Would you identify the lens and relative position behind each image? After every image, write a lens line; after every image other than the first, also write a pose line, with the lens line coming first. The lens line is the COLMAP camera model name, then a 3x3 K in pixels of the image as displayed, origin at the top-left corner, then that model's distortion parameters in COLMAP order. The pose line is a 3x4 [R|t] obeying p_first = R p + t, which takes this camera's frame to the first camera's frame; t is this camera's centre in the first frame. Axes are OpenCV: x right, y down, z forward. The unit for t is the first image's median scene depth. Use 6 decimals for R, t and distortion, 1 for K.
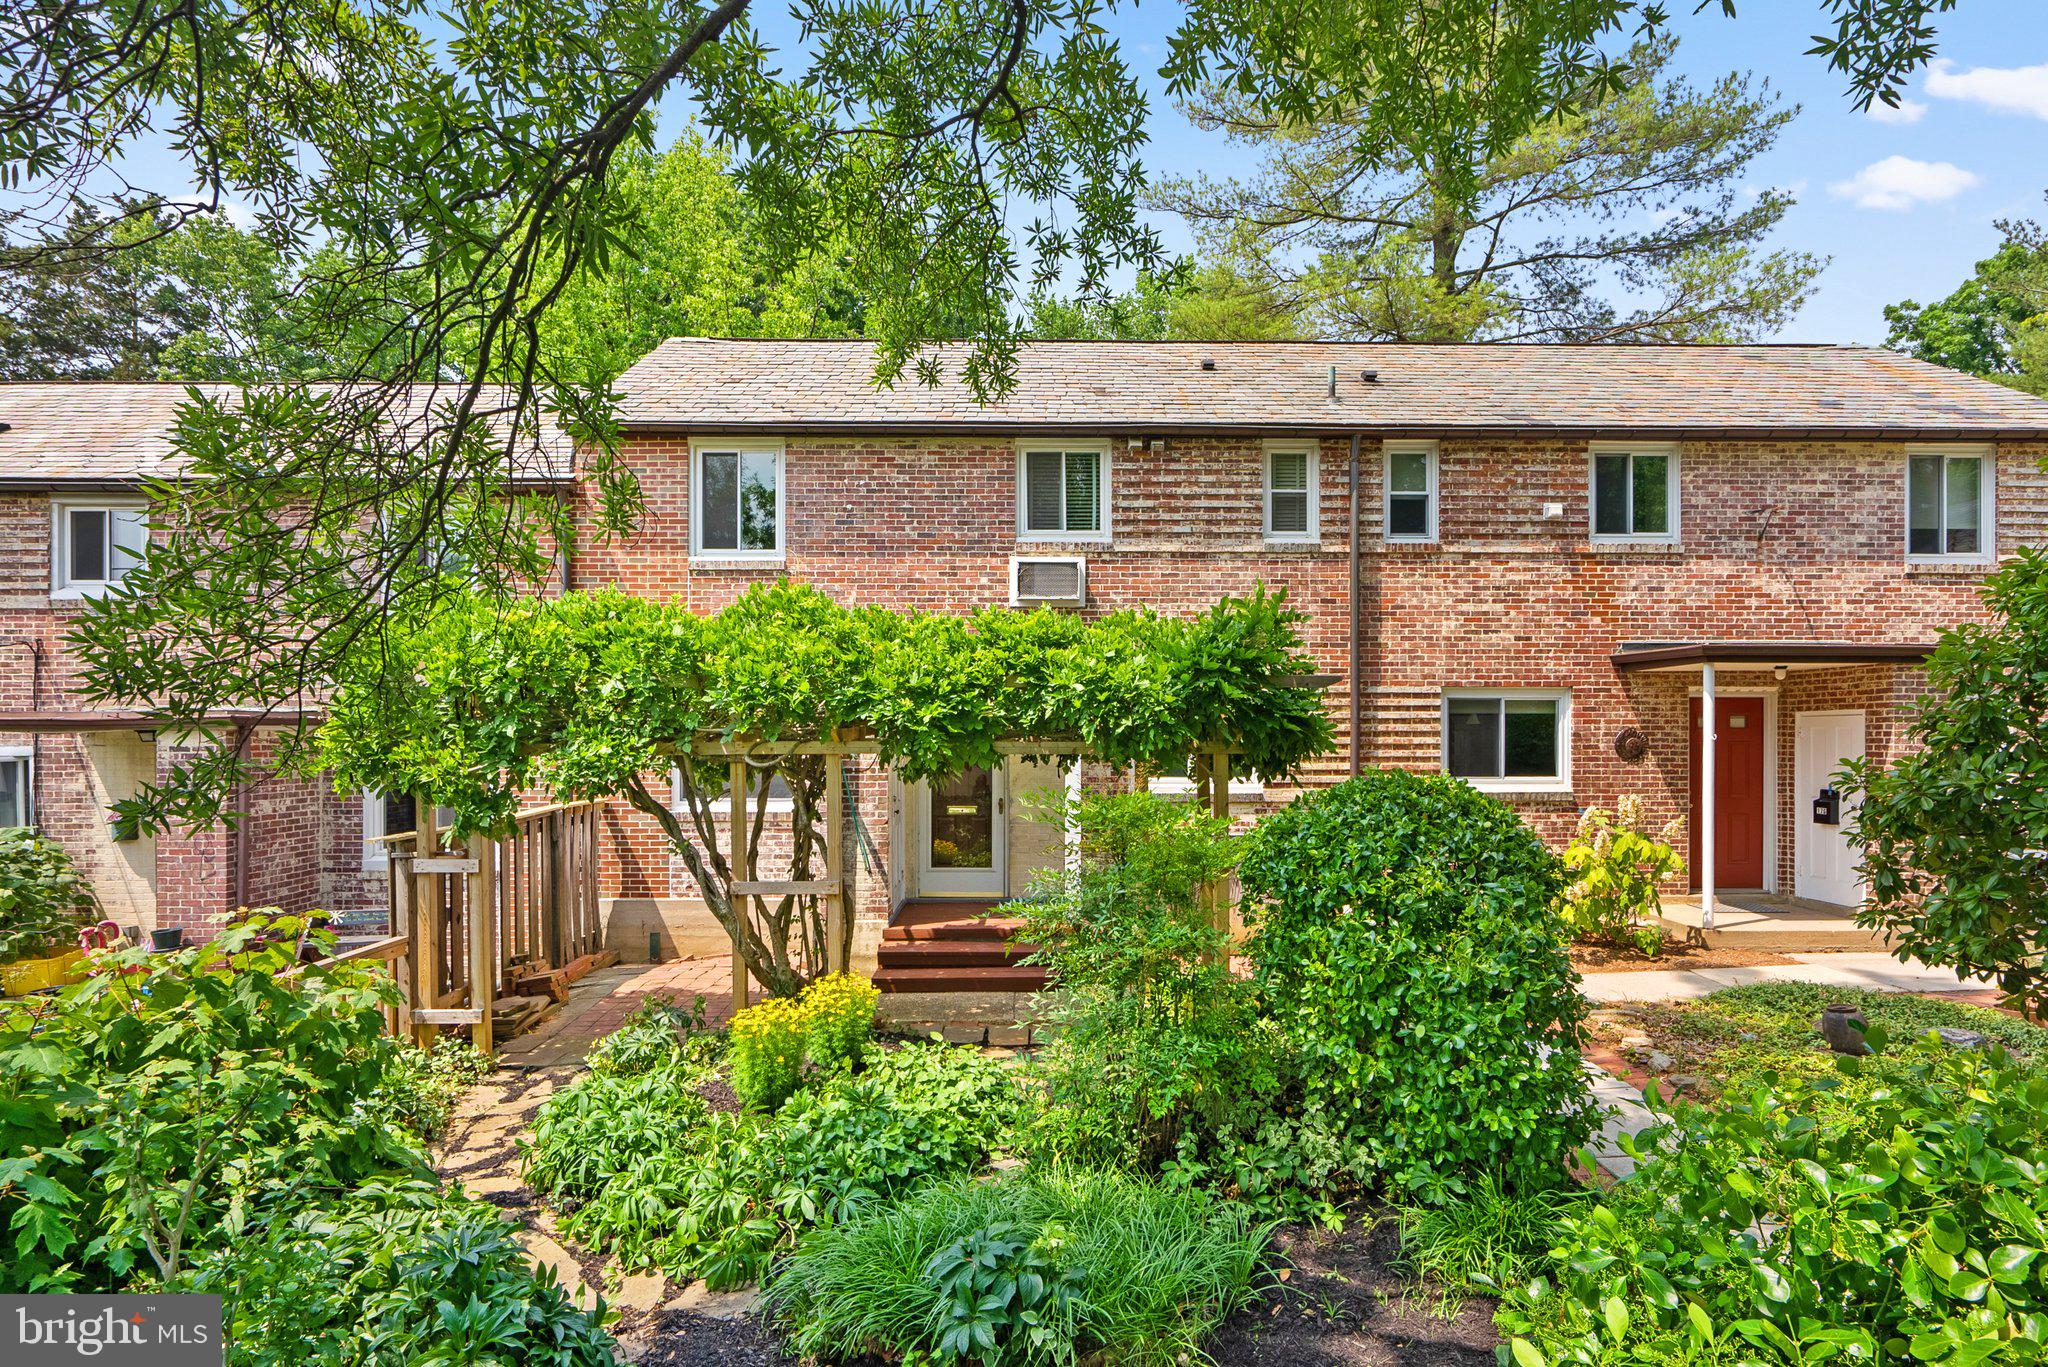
lens RADIAL K [[951.7, 0, 1031.1], [0, 951.7, 750.2], [0, 0, 1]] dist [-0.005438, 0.002153]
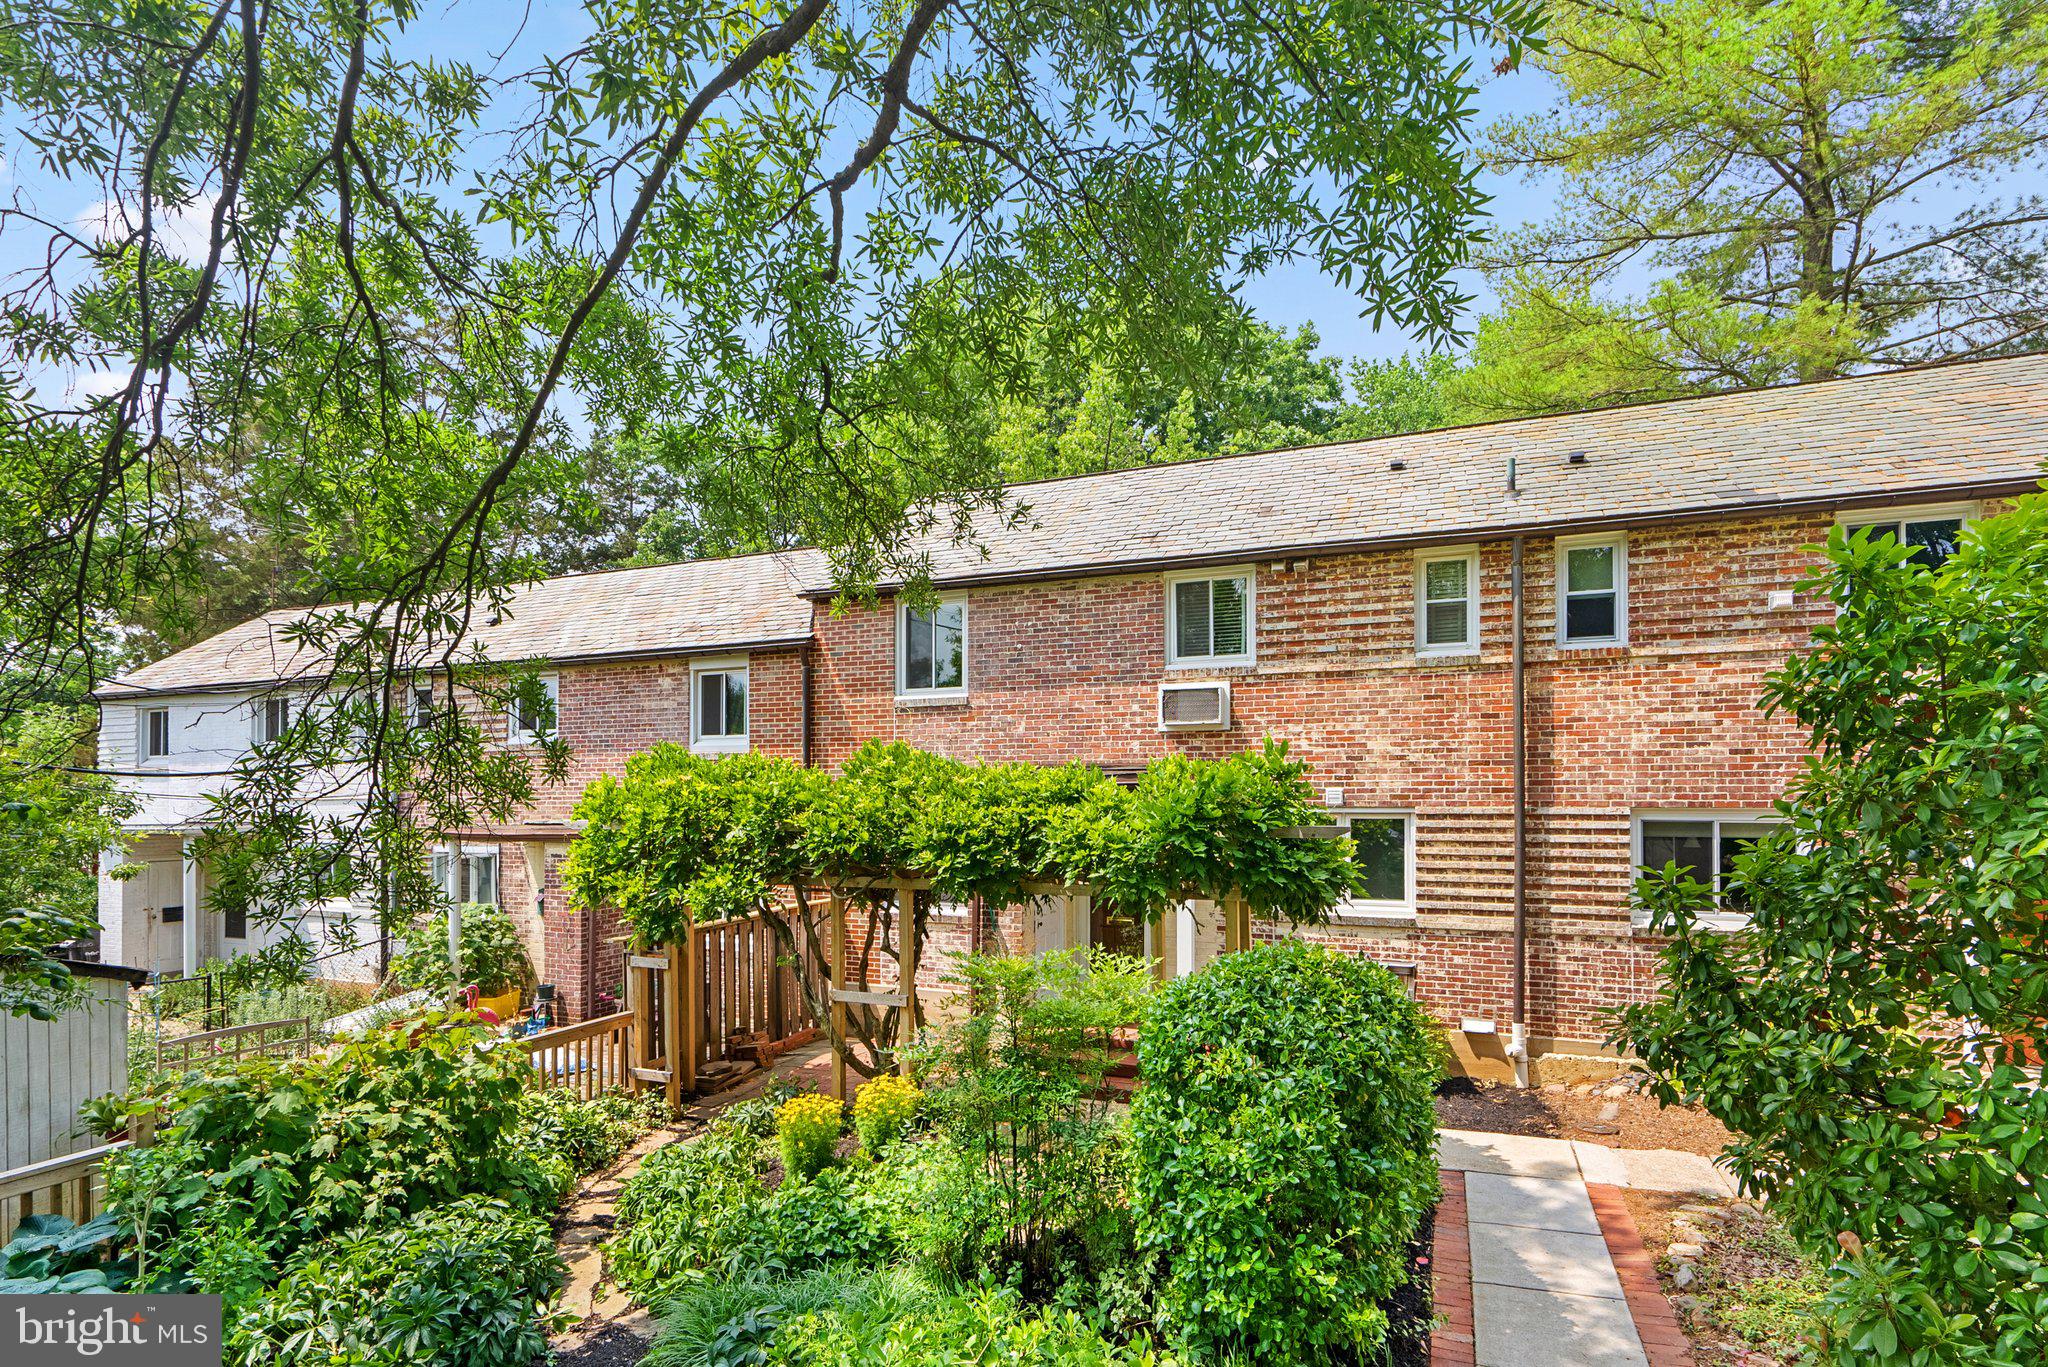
lens RADIAL K [[951.7, 0, 1052.5], [0, 951.7, 803.2], [0, 0, 1]] dist [-0.005438, 0.002153]
pose [[0.927965, 0.000506, -0.372667, 0.262341], [-0.005635, 0.999904, -0.012675, -0.056843], [0.372624, 0.013862, 0.927879, -0.023436]]
